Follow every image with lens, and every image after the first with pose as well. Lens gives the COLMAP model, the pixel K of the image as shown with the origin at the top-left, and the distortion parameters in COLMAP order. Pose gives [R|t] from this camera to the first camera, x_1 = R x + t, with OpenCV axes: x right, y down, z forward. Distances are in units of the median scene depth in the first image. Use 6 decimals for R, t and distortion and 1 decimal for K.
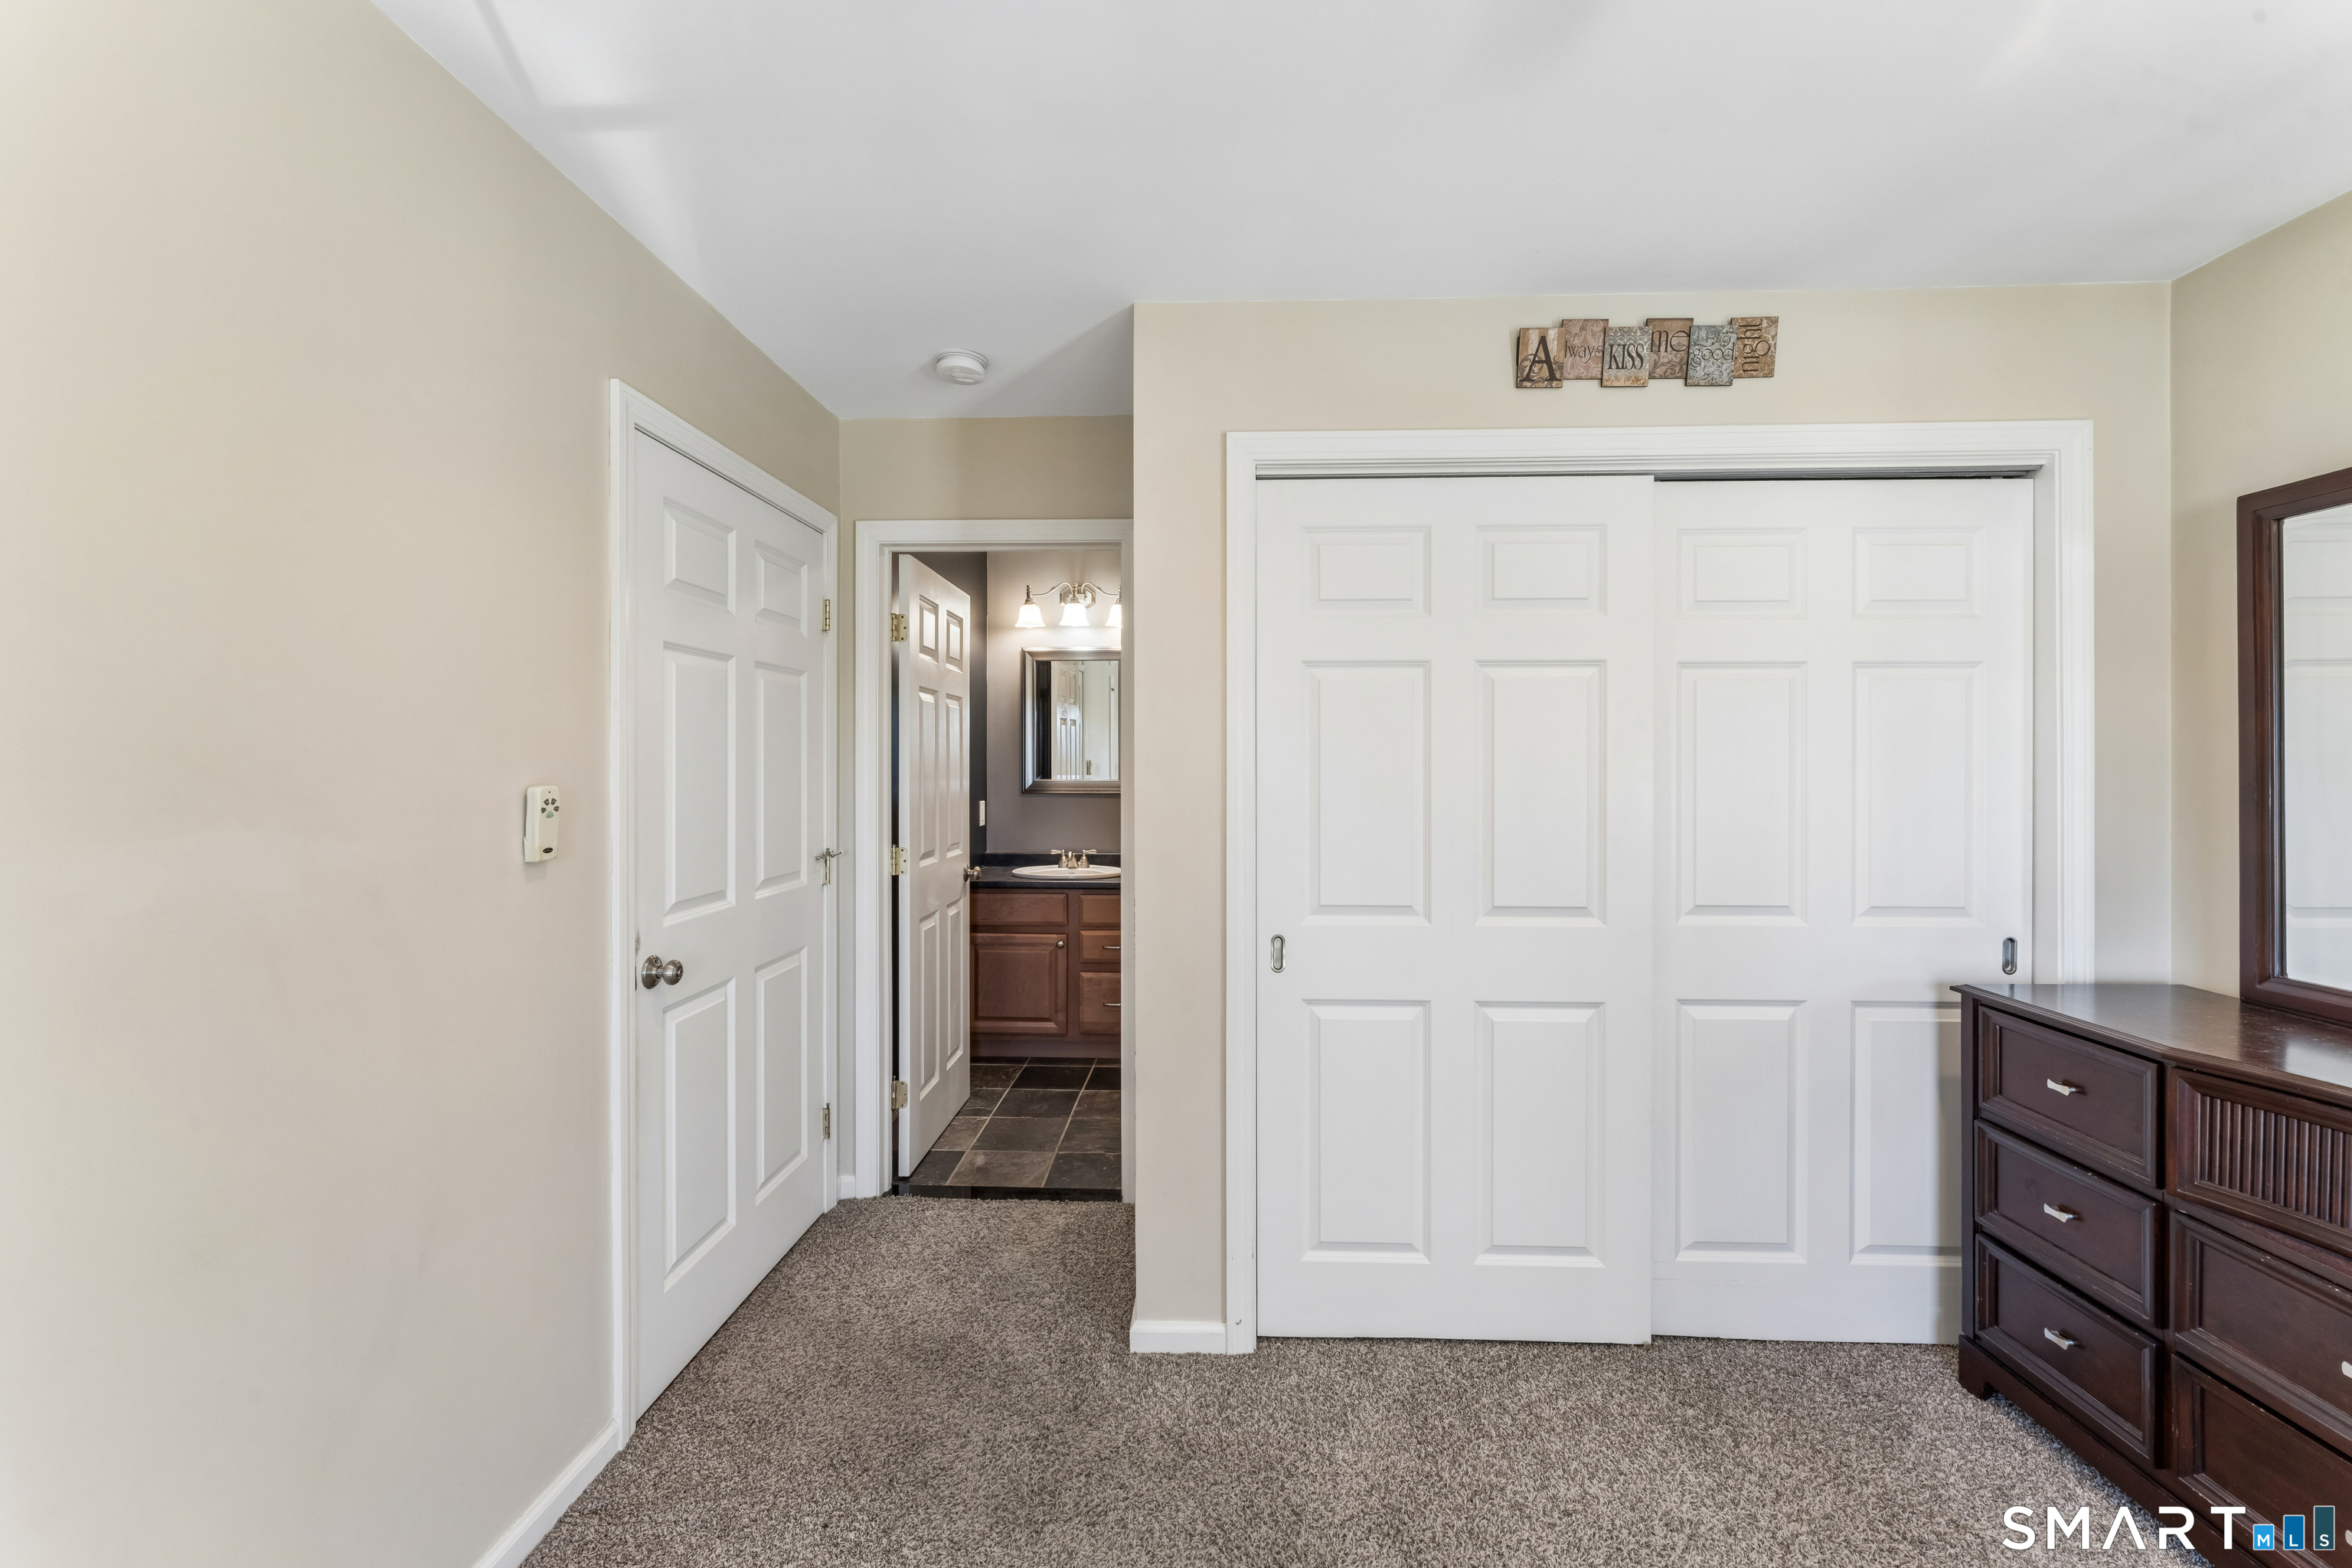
lens RADIAL K [[993.5, 0, 1176.7], [0, 993.5, 773.4], [0, 0, 1]] dist [-0.002925, 0.000051]
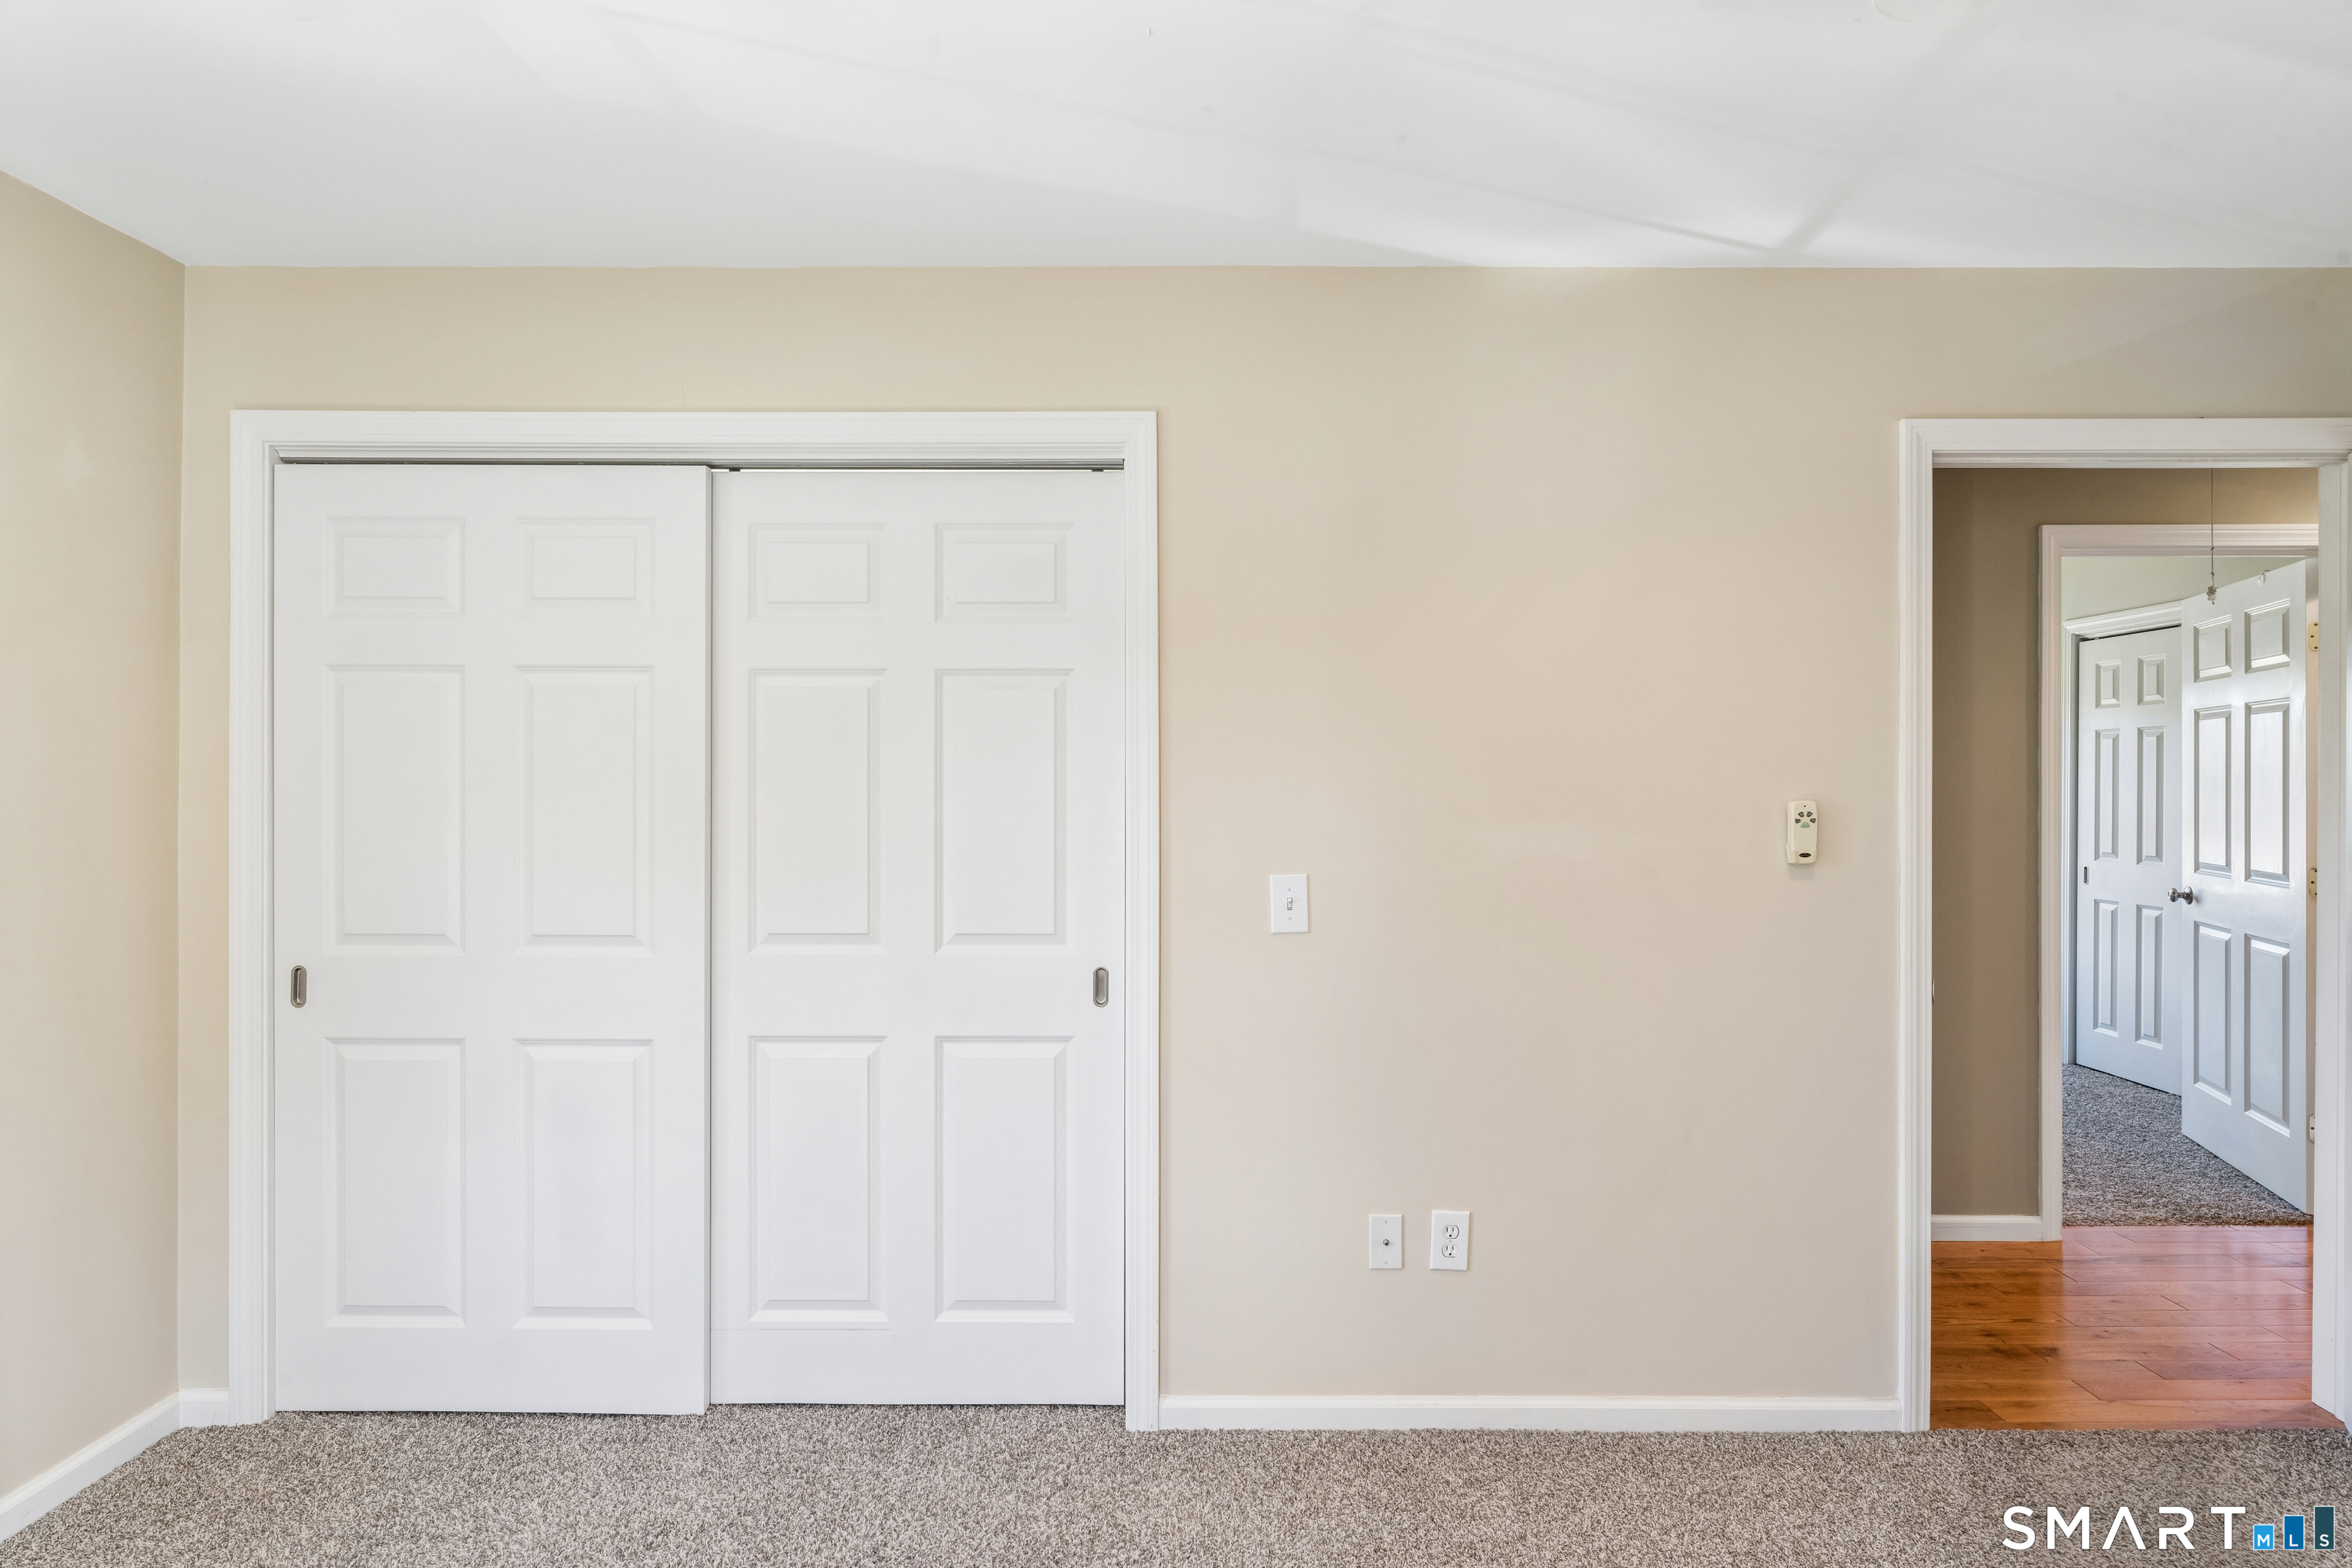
lens RADIAL K [[1113.8, 0, 1164.4], [0, 1113.8, 783.4], [0, 0, 1]] dist [-0.001065, 0.000308]
pose [[0.999394, 0.001182, 0.034779, 0.855169], [-0.001083, 0.999995, -0.002867, -0.002971], [-0.034782, 0.002828, 0.999391, -0.042830]]
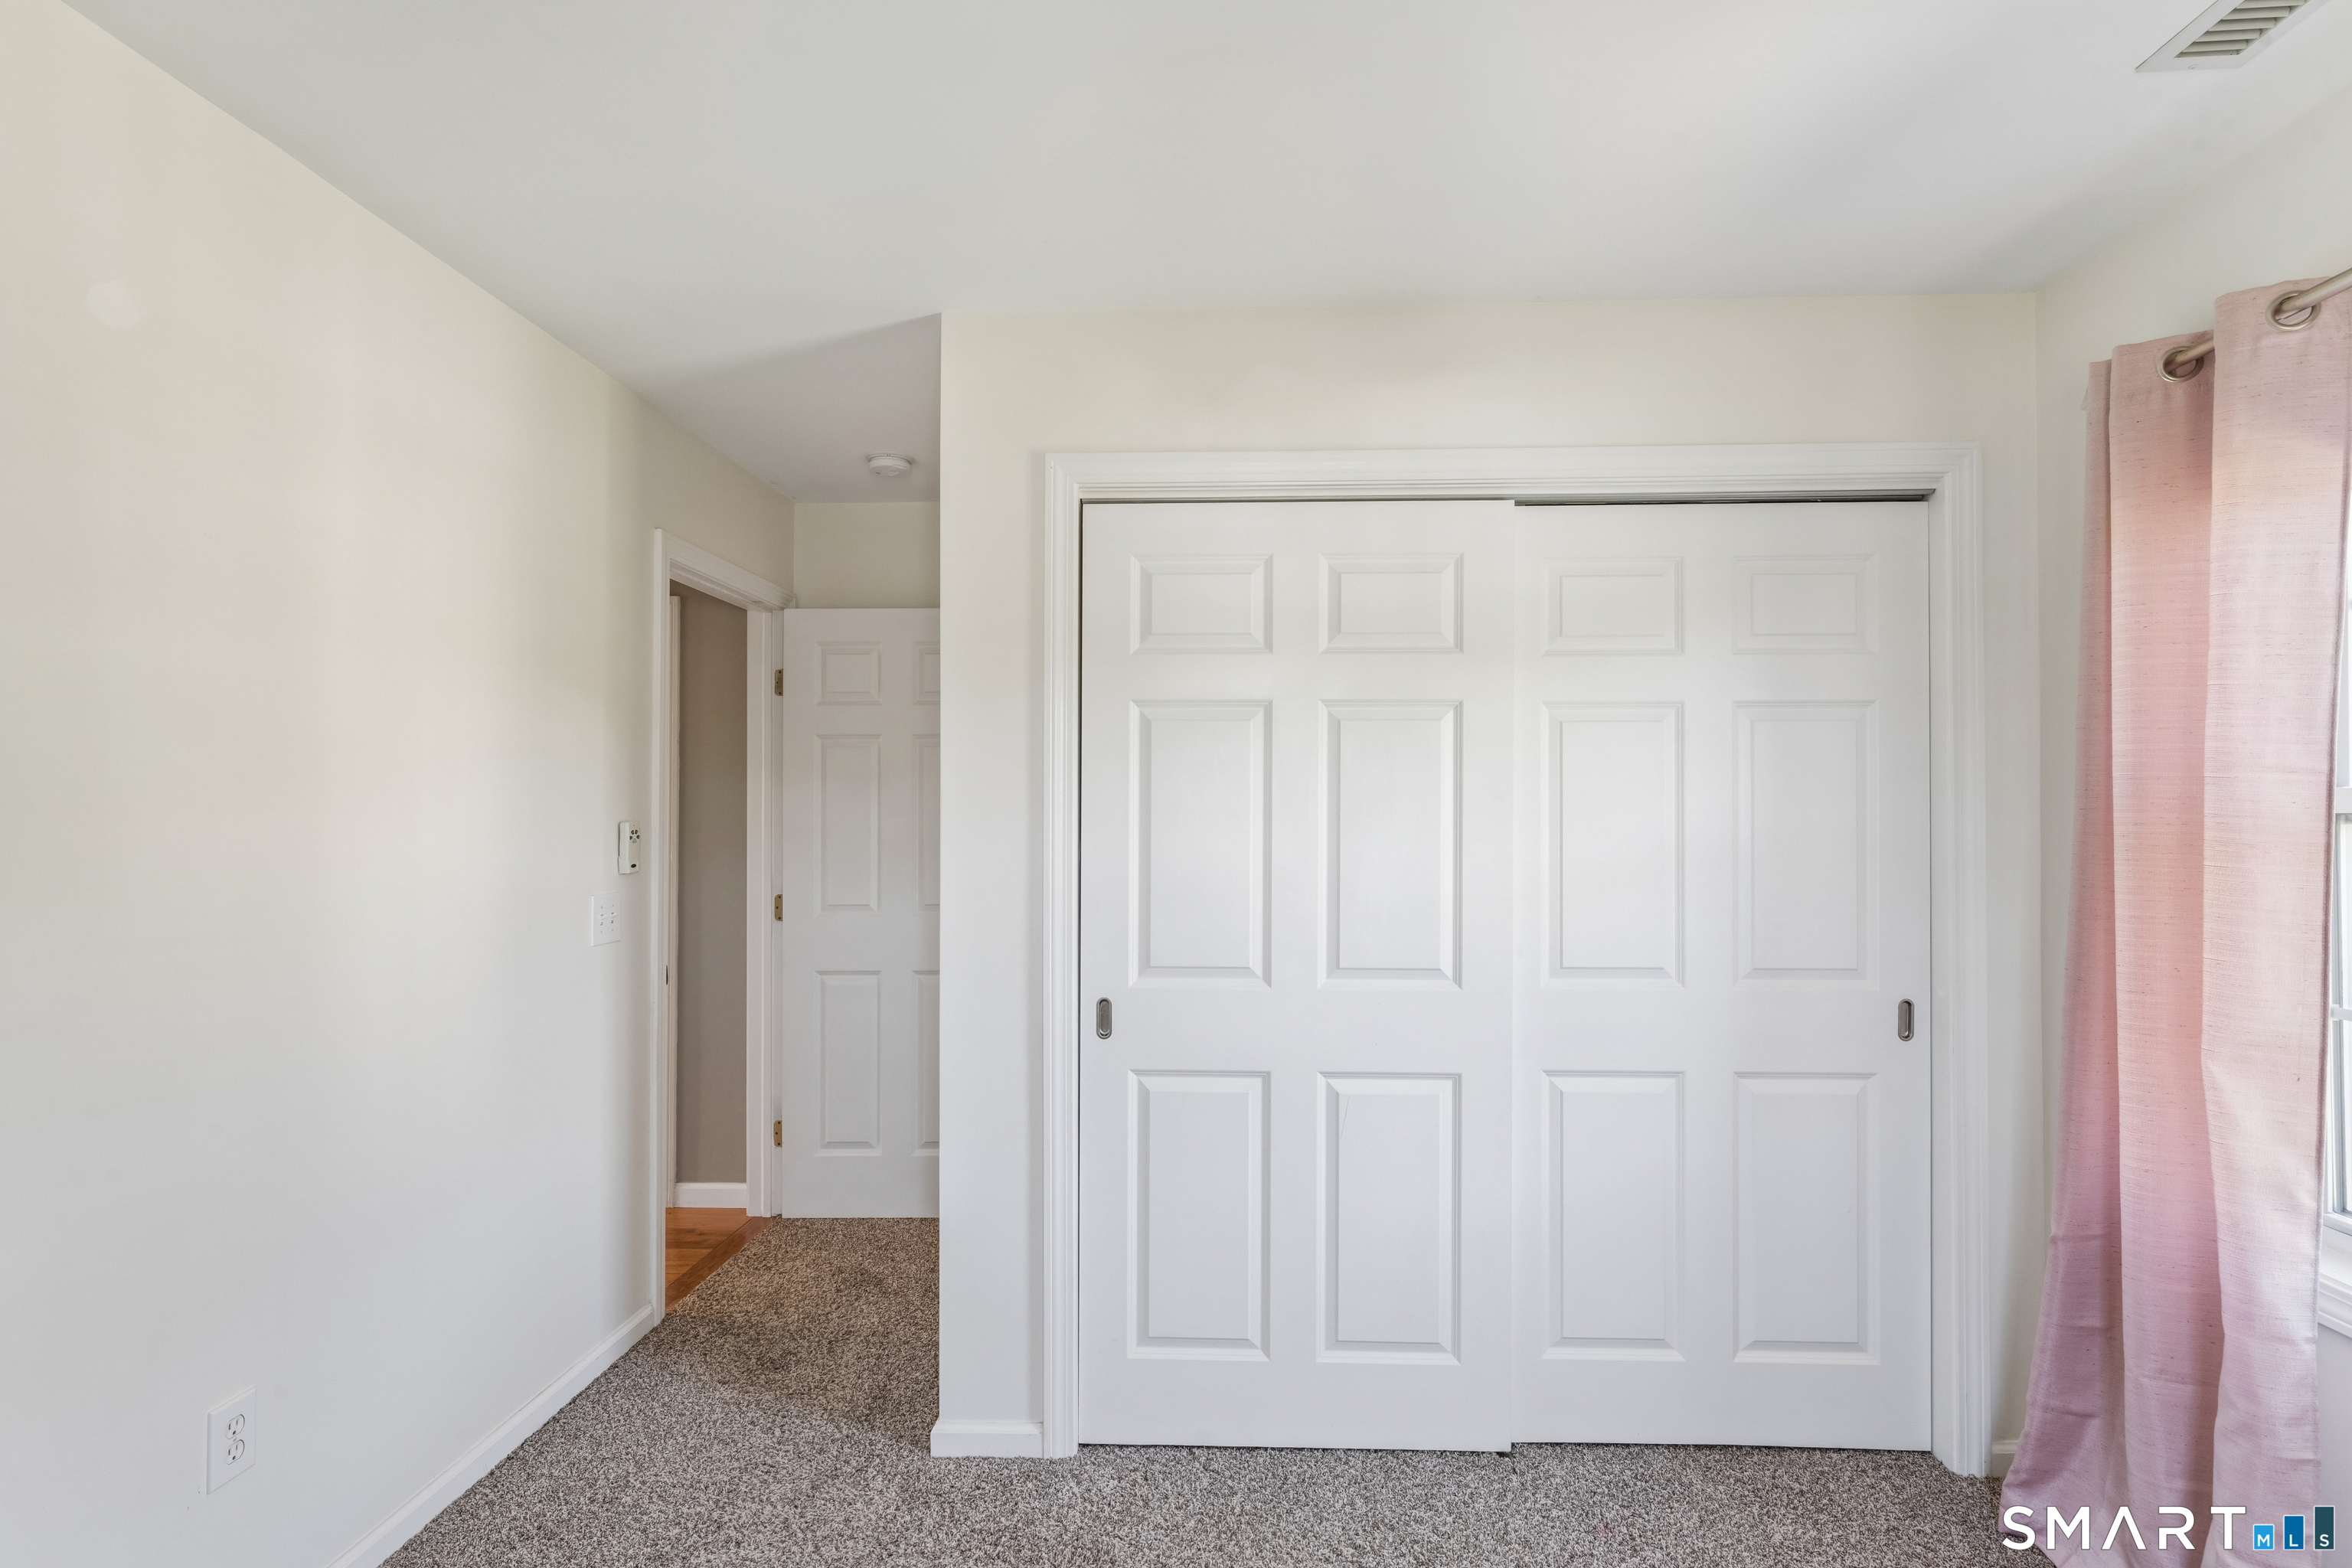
lens RADIAL K [[1085.9, 0, 1179.4], [0, 1085.9, 795.8], [0, 0, 1]] dist [-0.013394, 0.000115]
pose [[0.999925, 0.000021, -0.012274, 0.184141], [-0.000325, 0.999692, -0.024820, 0.000560], [0.012269, 0.024823, 0.999617, -0.004748]]
